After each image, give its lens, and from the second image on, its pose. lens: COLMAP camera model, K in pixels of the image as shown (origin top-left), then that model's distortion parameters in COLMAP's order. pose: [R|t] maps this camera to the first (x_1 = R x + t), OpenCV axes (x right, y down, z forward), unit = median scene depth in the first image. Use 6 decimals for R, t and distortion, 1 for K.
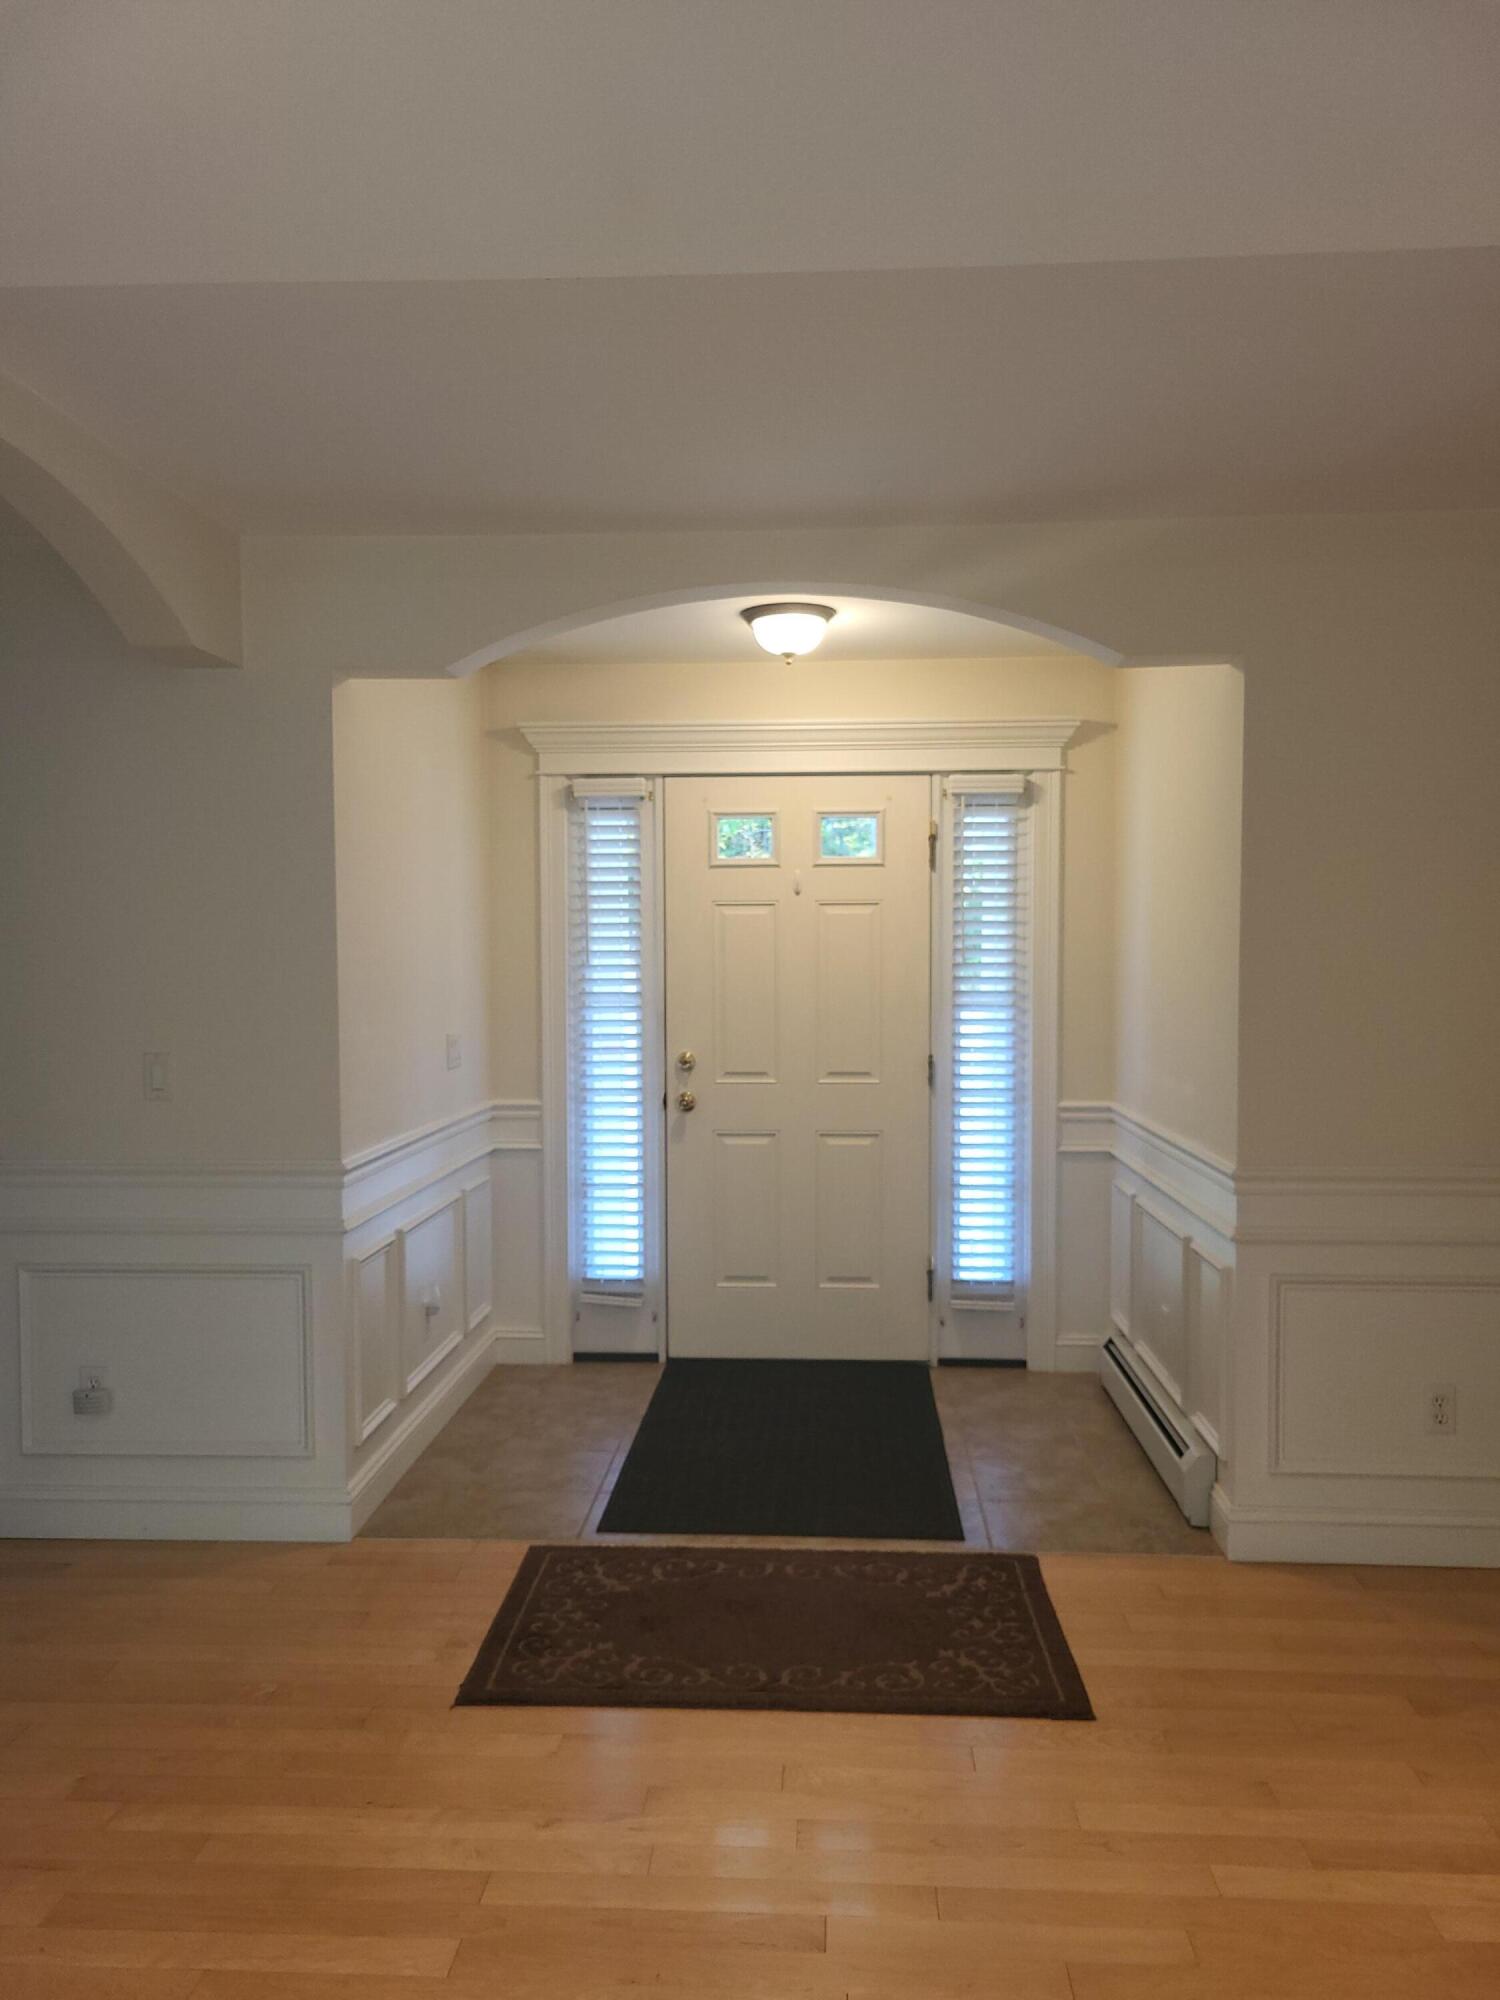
lens RADIAL K [[1525.5, 0, 748.1], [0, 1525.5, 1016.3], [0, 0, 1]] dist [0.043052, -0.027669]
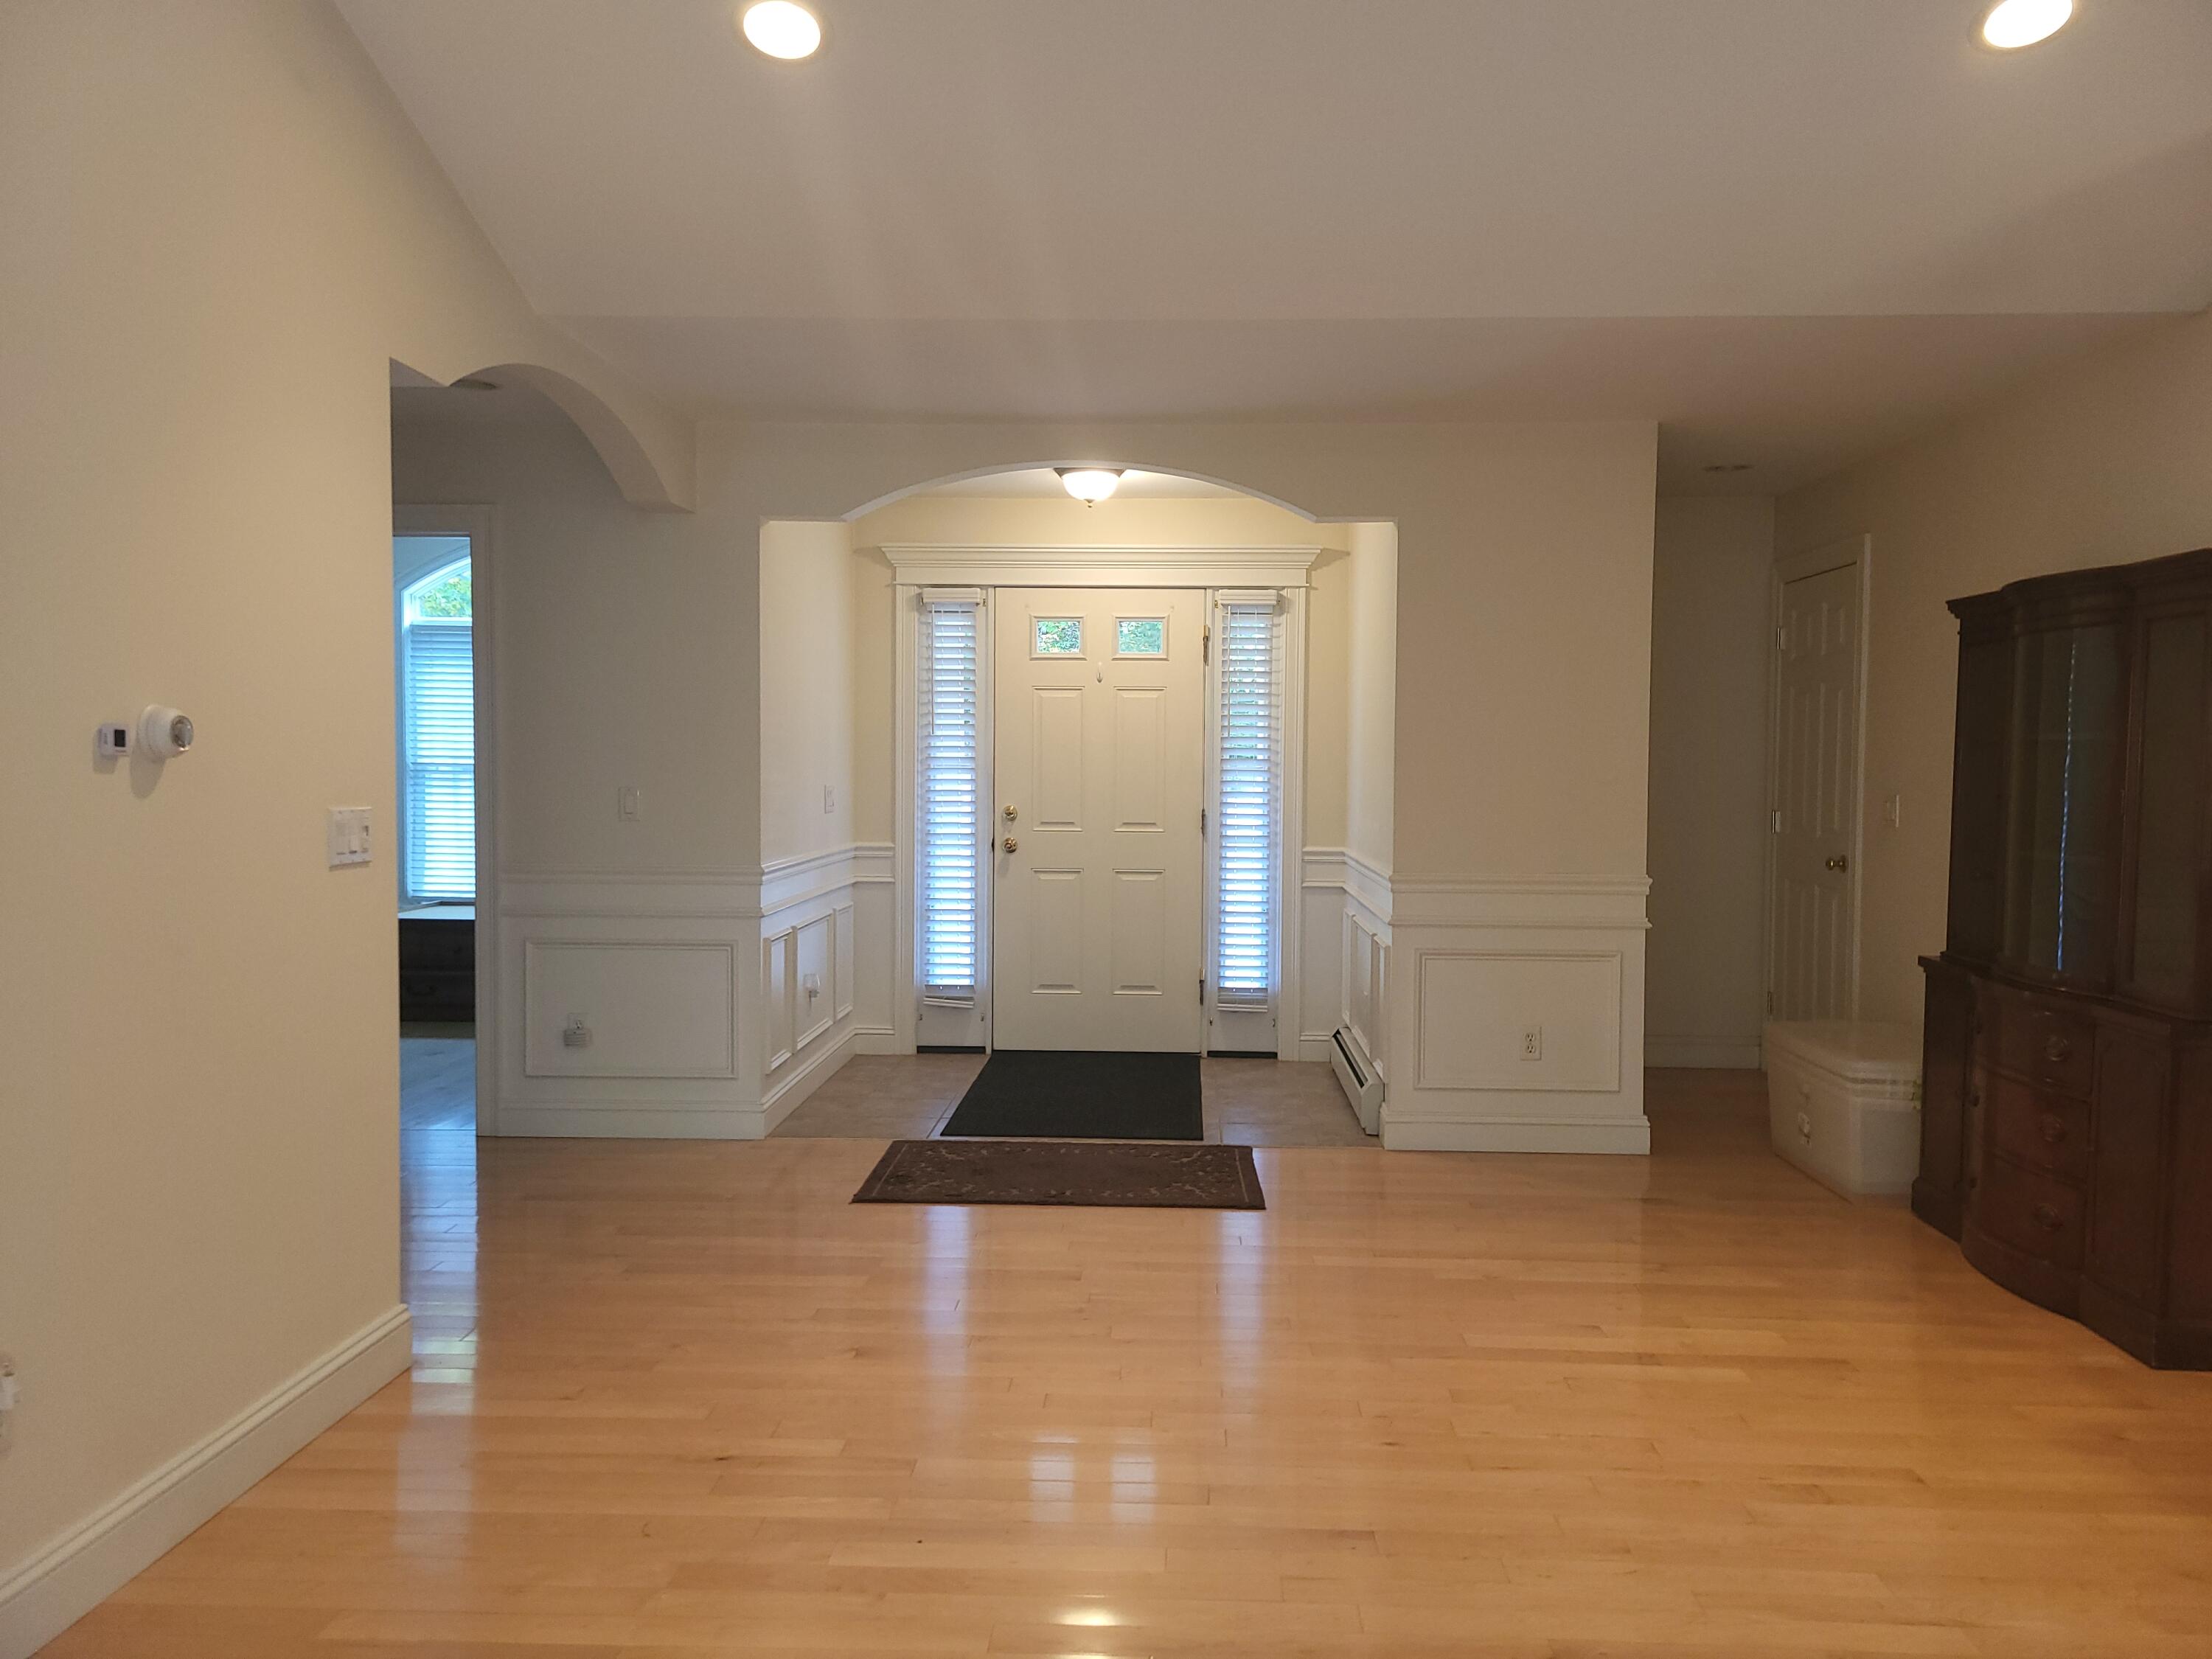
lens RADIAL K [[1687.2, 0, 1119.9], [0, 1687.2, 815.3], [0, 0, 1]] dist [0.043052, -0.027669]
pose [[0.999722, 0.011163, 0.020744, 0.023708], [-0.011019, 0.999914, -0.007046, 0.045035], [-0.020821, 0.006816, 0.999760, -0.441971]]
